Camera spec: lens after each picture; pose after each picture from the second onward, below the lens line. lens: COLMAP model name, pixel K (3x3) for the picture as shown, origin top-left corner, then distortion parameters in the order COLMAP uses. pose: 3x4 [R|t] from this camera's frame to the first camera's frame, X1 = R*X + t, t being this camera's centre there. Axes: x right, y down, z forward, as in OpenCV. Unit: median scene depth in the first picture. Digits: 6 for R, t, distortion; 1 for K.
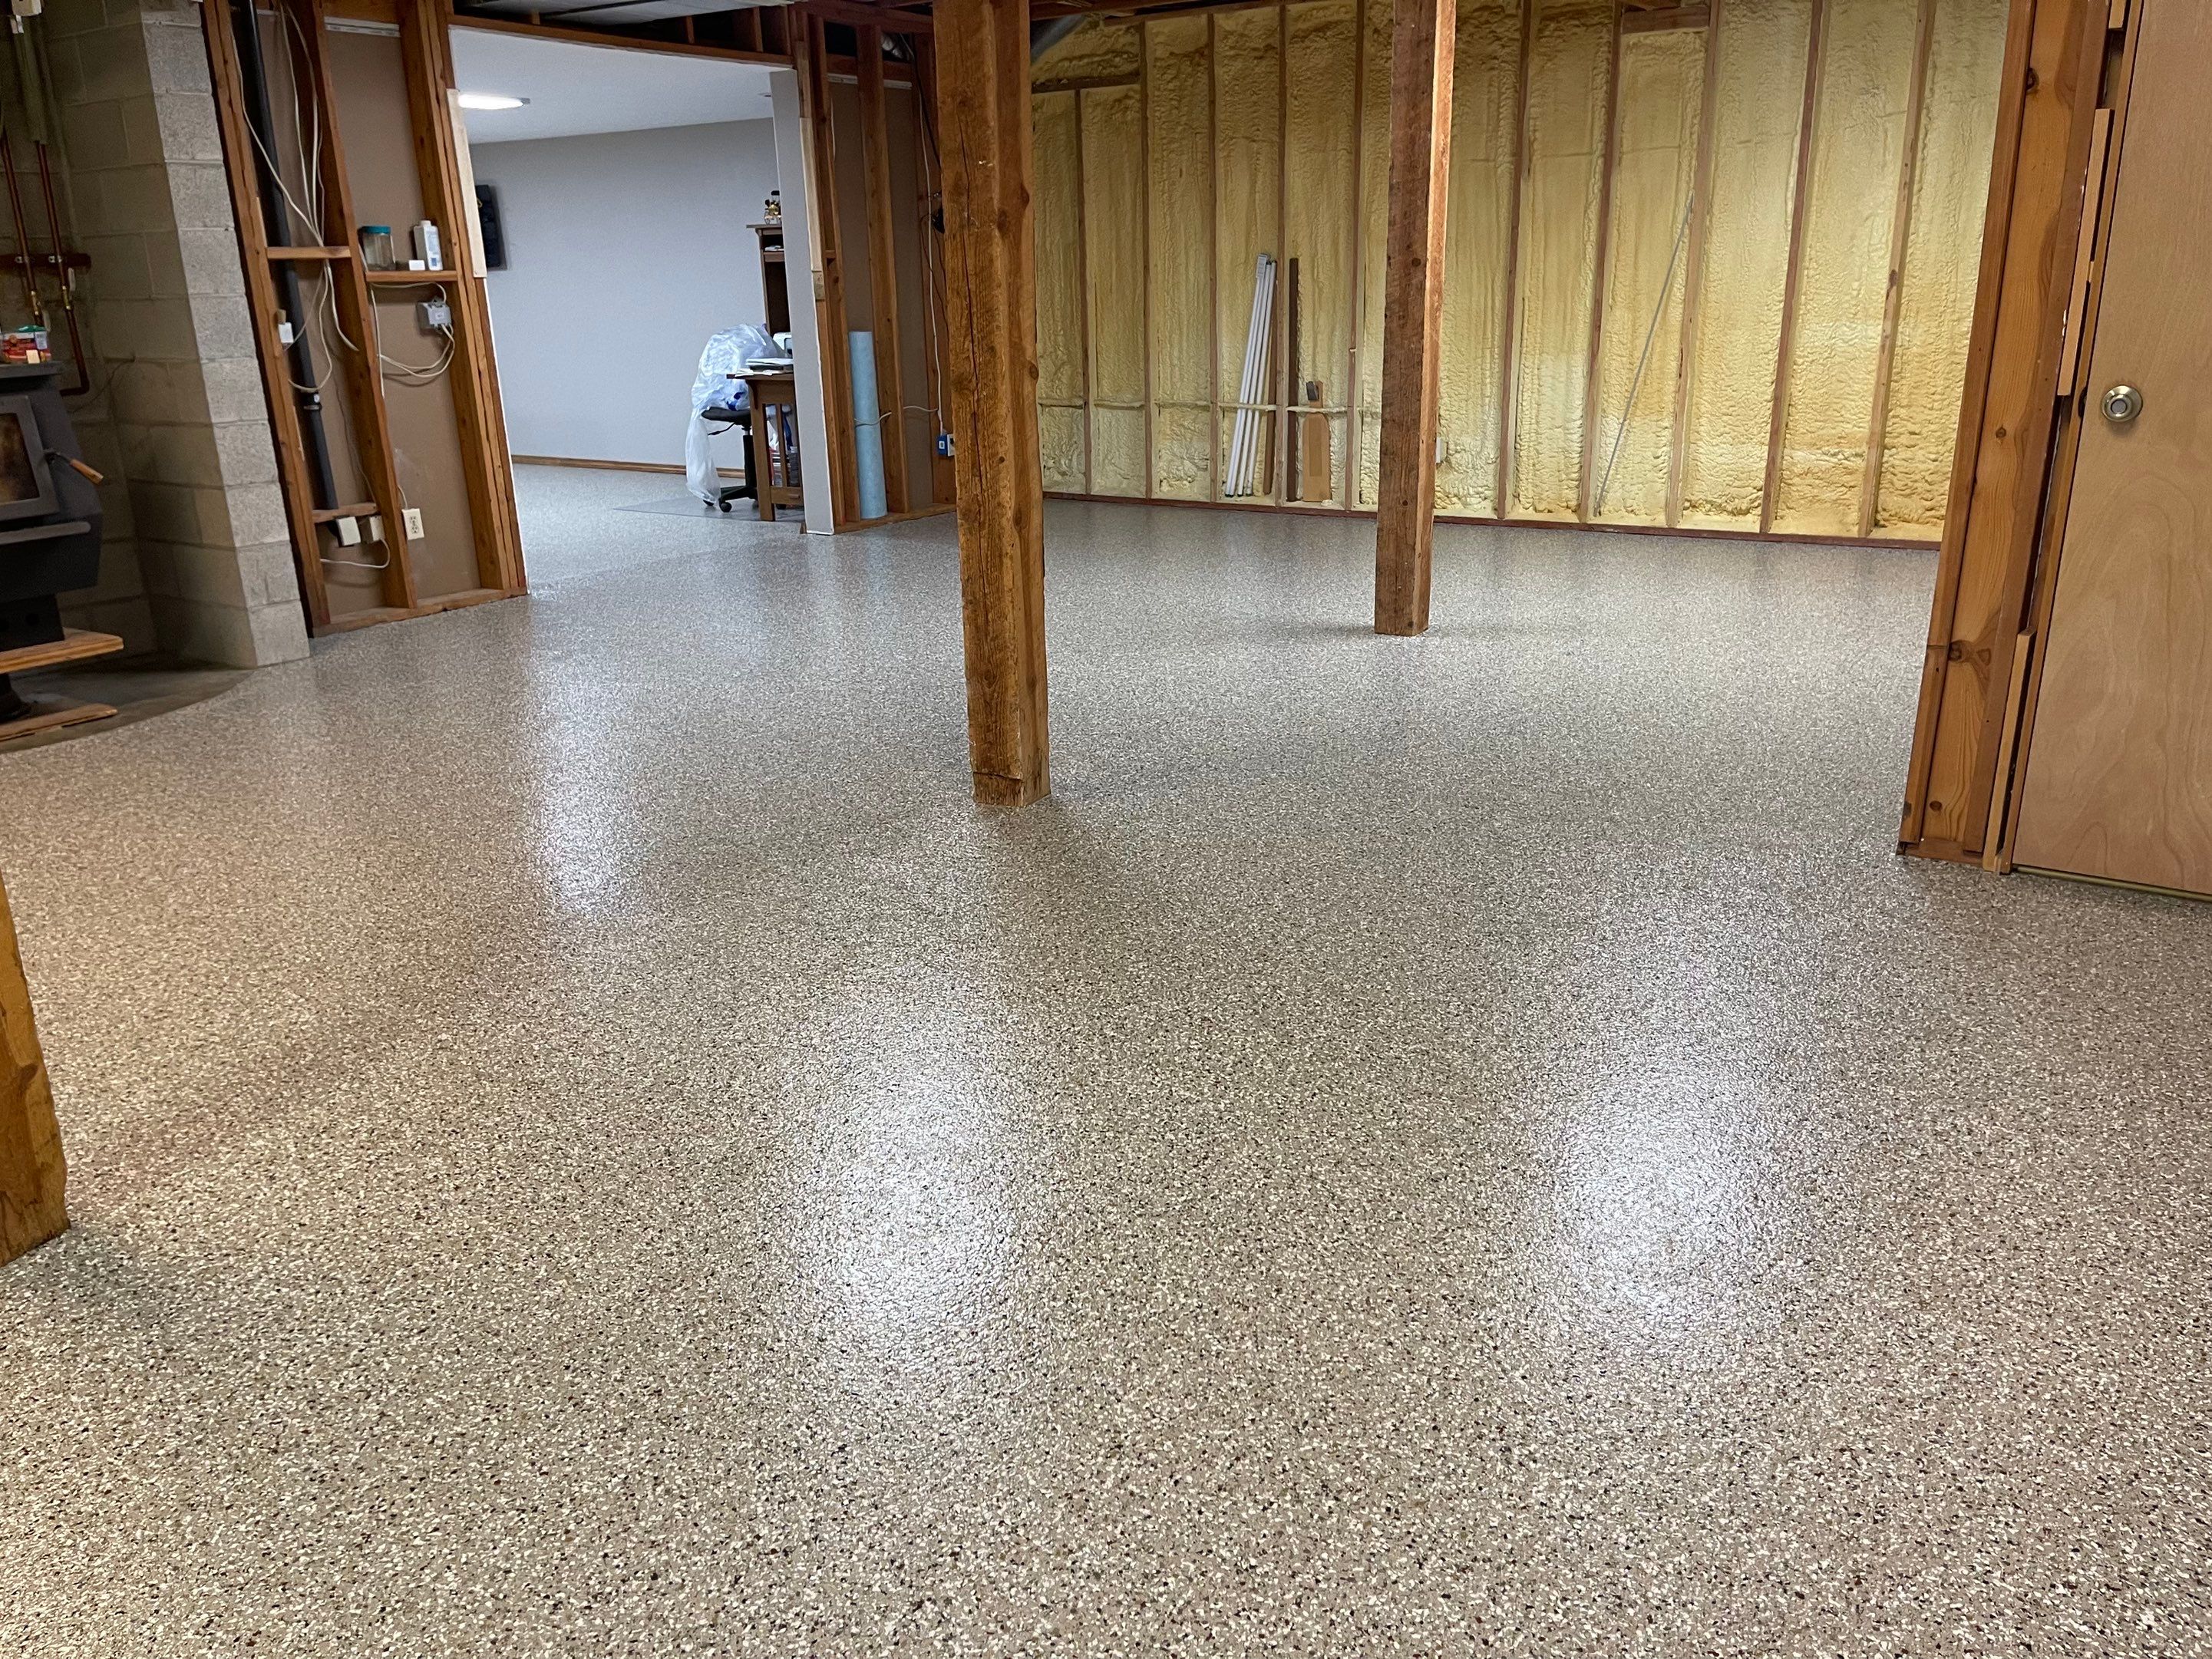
lens RADIAL K [[1677.4, 0, 1063.9], [0, 1677.4, 809.2], [0, 0, 1]] dist [0.062020, -0.085759]
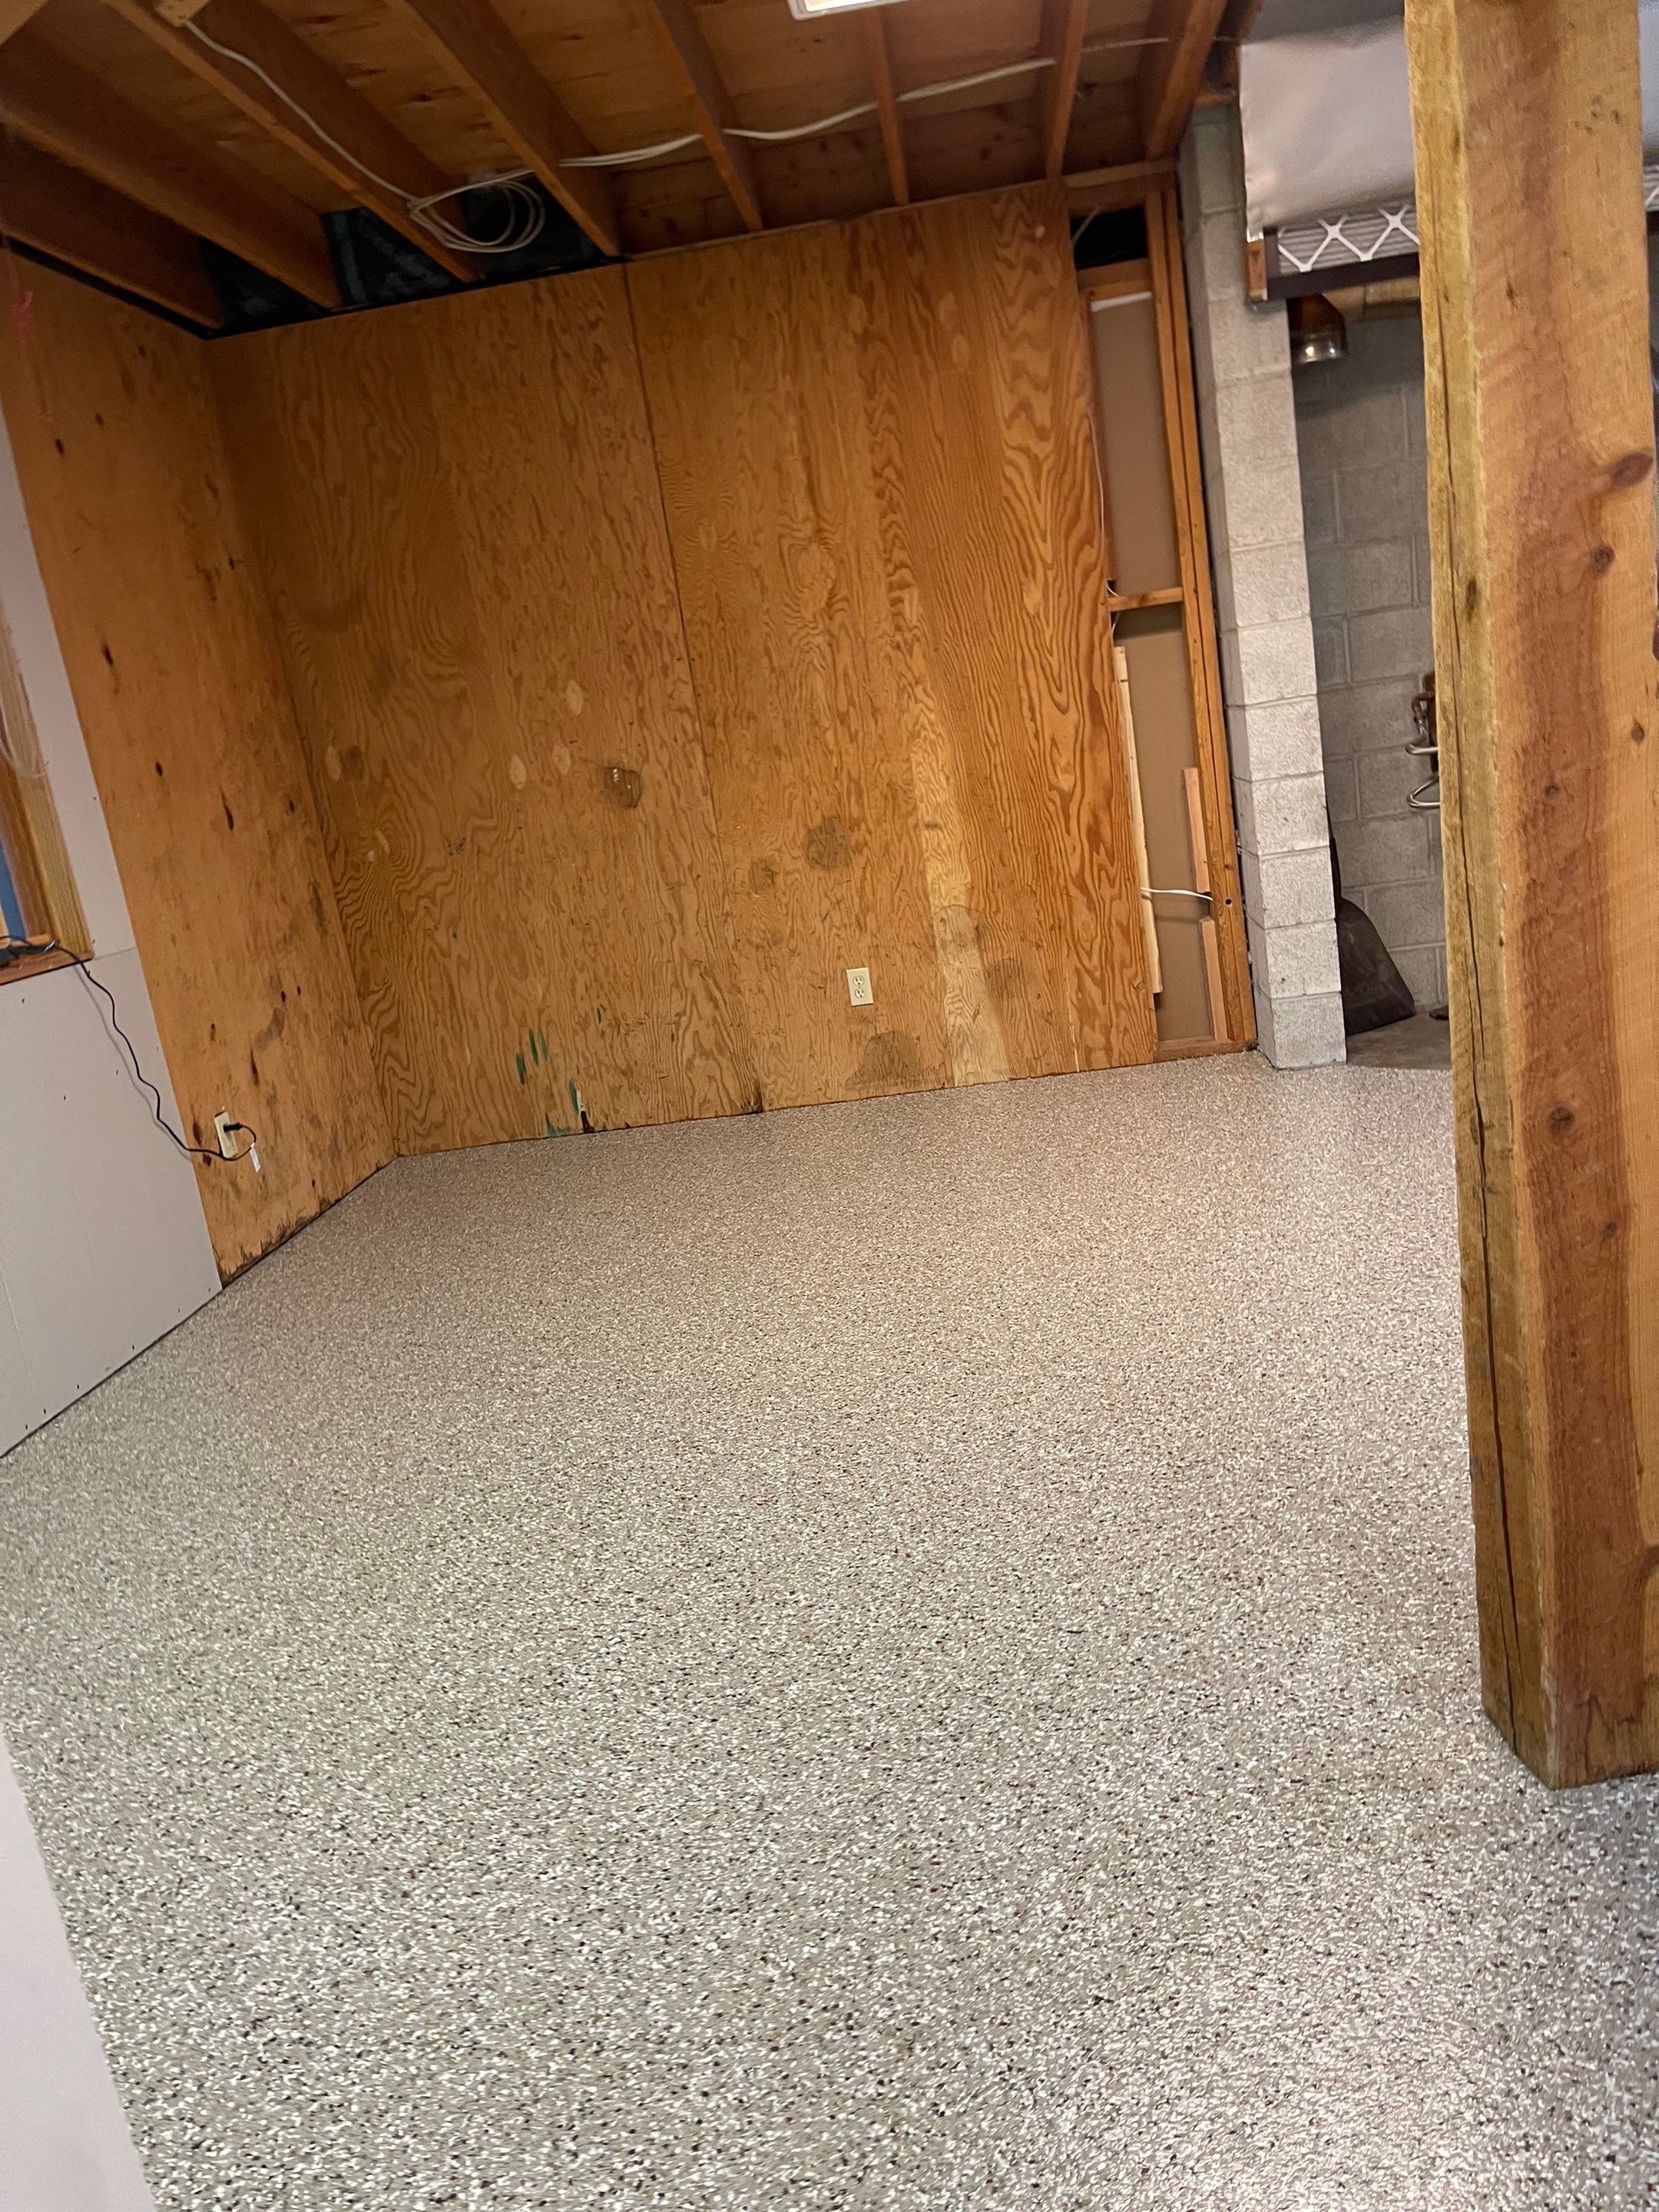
lens RADIAL K [[1677.6, 0, 830.9], [0, 1677.6, 1110.0], [0, 0, 1]] dist [0.062020, -0.085759]
pose [[0.490470, 0.167188, -0.855270, -0.126675], [-0.142687, 0.983586, 0.110445, -0.042384], [0.859697, 0.067866, 0.506275, 0.205188]]
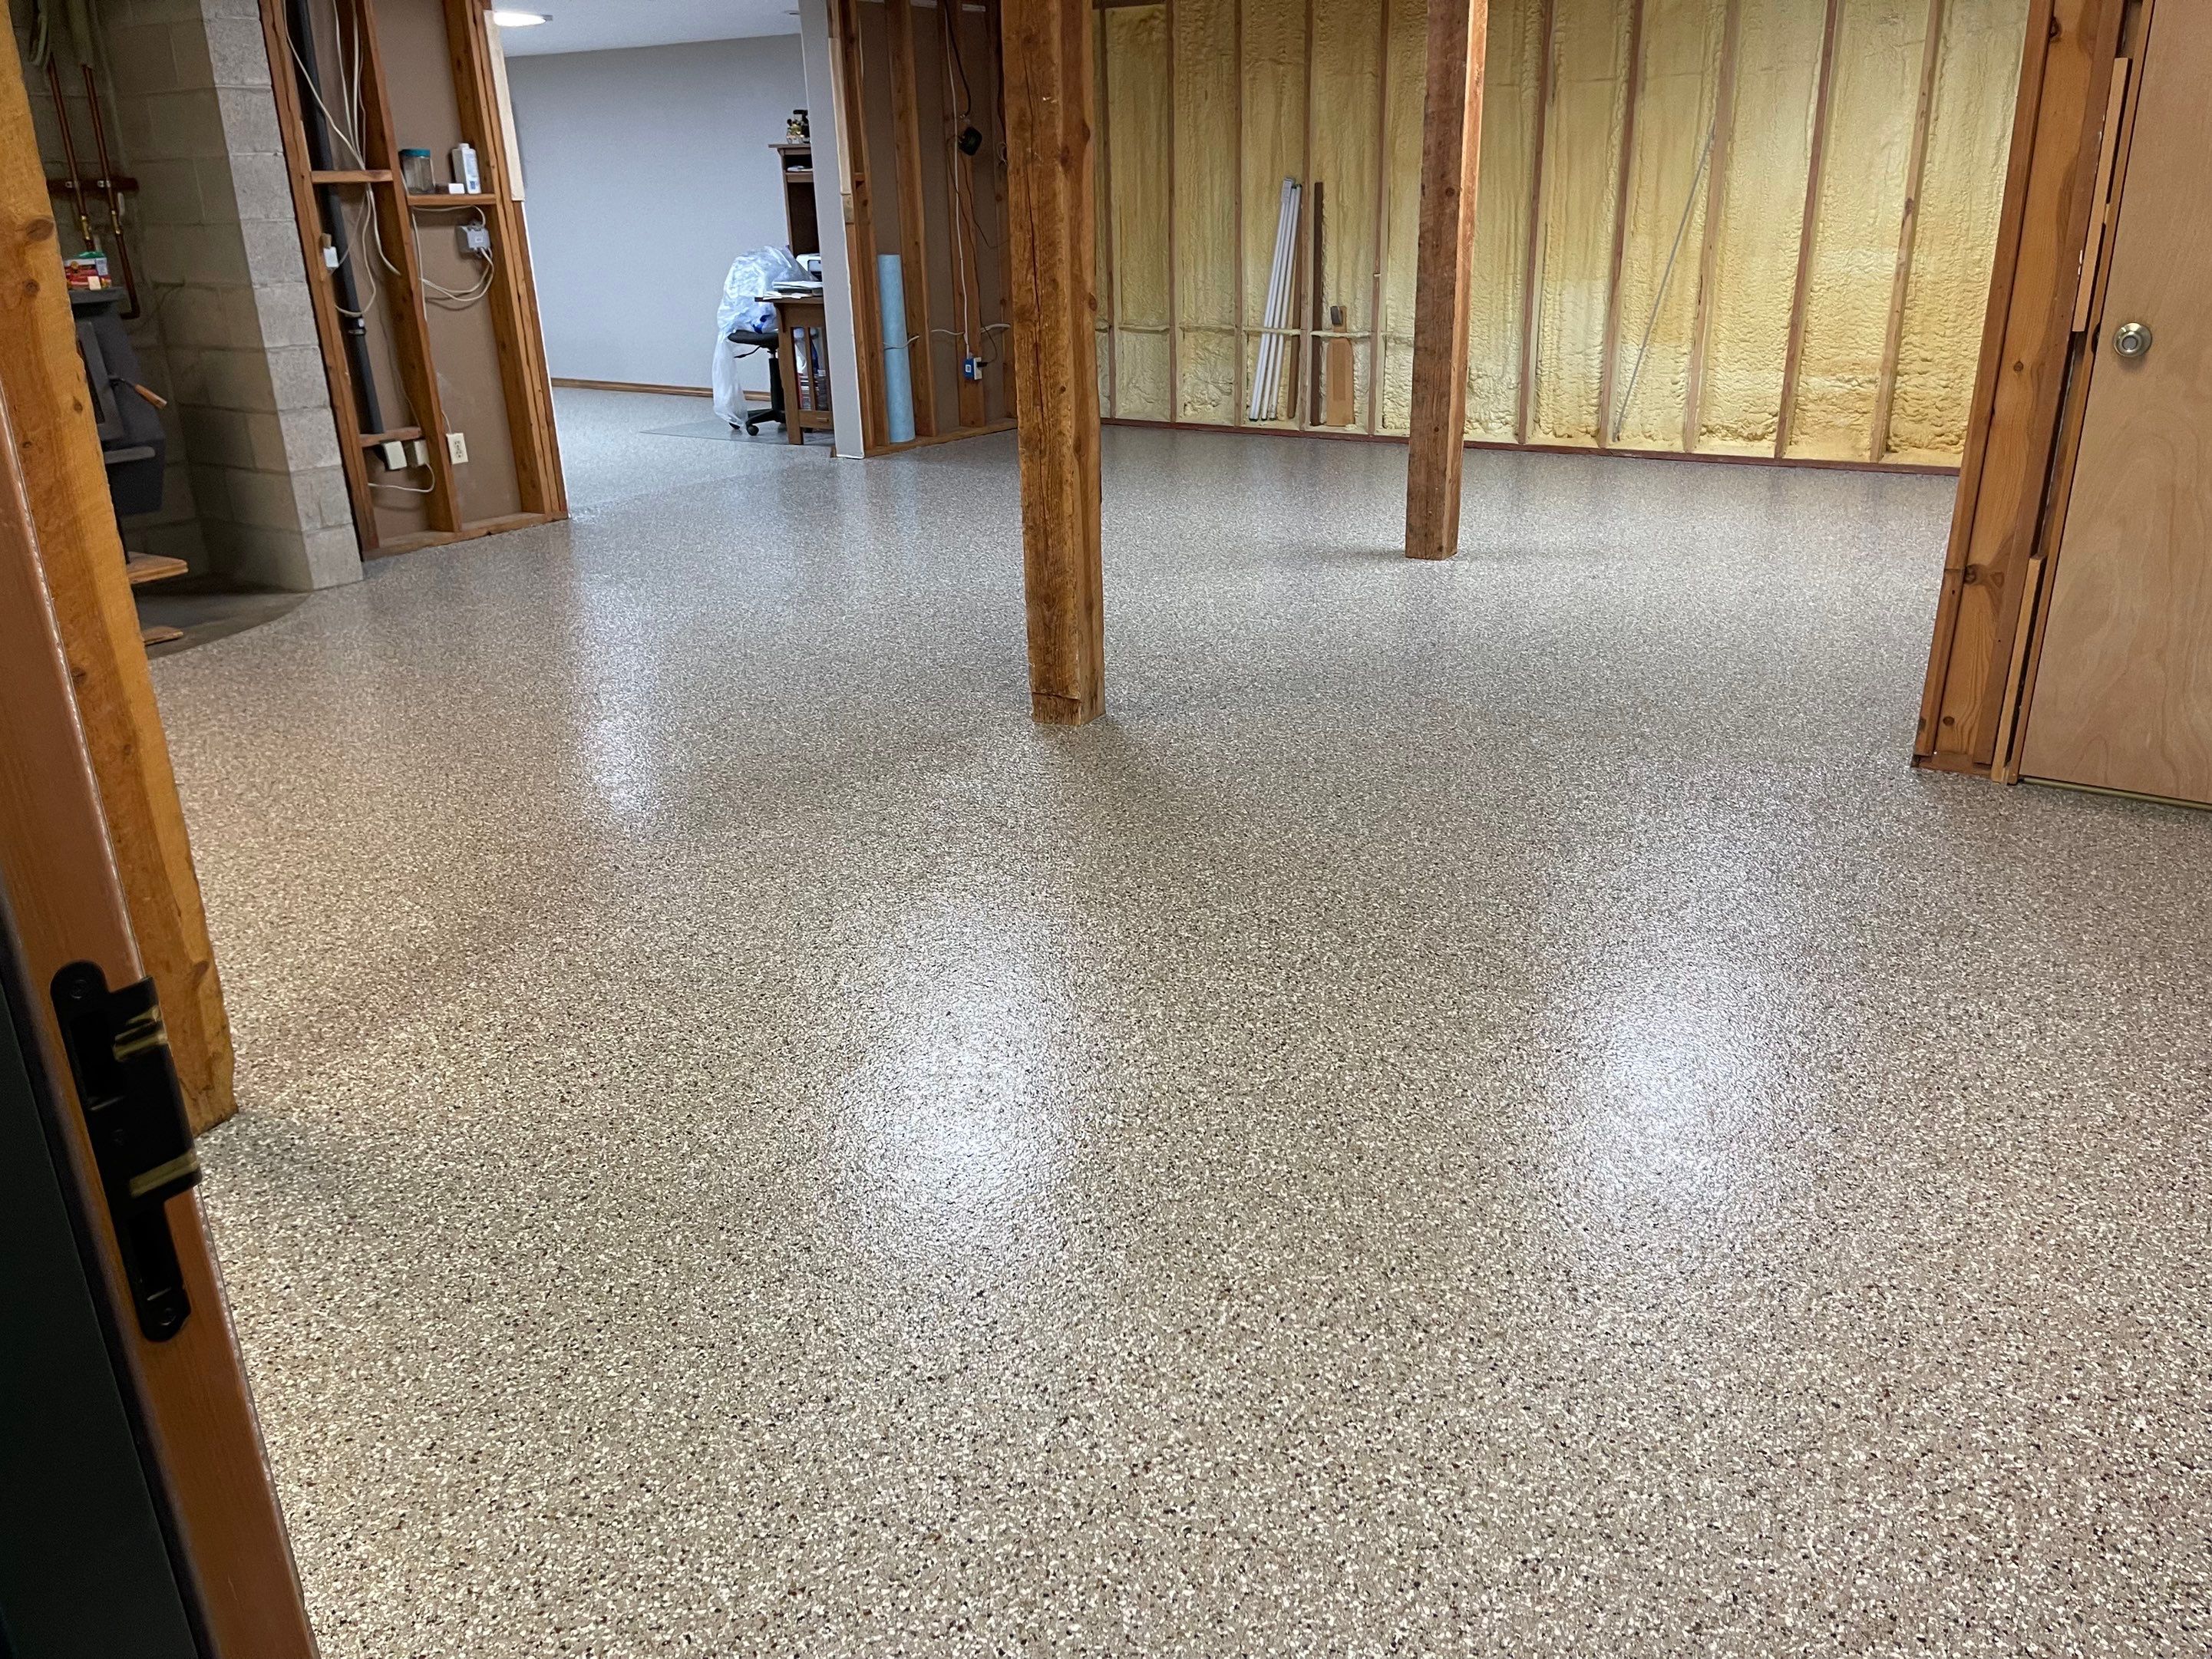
lens RADIAL K [[1677.4, 0, 1101.1], [0, 1677.4, 807.5], [0, 0, 1]] dist [0.062020, -0.085759]
pose [[0.999799, -0.003018, 0.019798, -0.039734], [0.002146, 0.999033, 0.043917, 0.004624], [-0.019912, -0.043866, 0.998839, -0.054887]]
